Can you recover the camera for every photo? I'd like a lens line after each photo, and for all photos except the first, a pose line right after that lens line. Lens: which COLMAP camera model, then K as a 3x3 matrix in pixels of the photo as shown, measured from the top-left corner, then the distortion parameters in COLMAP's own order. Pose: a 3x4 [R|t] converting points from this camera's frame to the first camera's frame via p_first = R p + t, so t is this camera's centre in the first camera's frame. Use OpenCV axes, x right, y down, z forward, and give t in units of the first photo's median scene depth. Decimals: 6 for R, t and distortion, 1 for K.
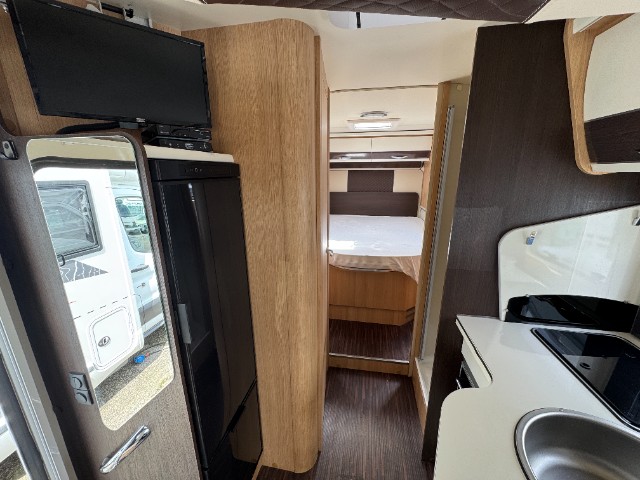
lens RADIAL K [[255.7, 0, 320.6], [0, 255.7, 241.7], [0, 0, 1]] dist [-0.003341, 0.001139]
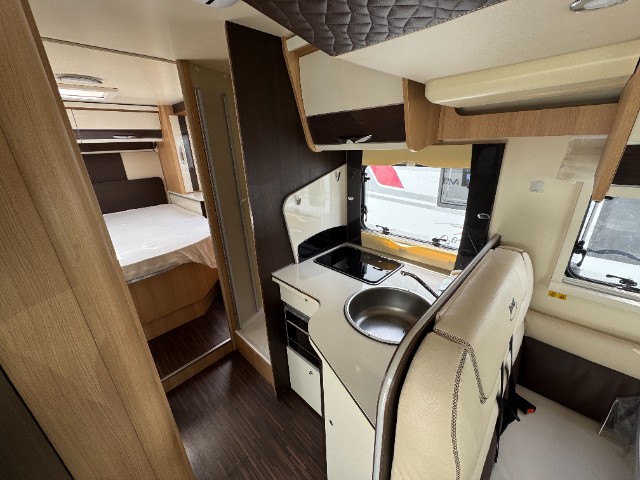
lens RADIAL K [[255.7, 0, 321.0], [0, 255.7, 242.8], [0, 0, 1]] dist [-0.003341, 0.001139]
pose [[0.552353, -0.315145, 0.771744, -0.186641], [0.252560, 0.945539, 0.205352, -0.033470], [-0.794430, 0.081485, 0.601865, 0.053067]]
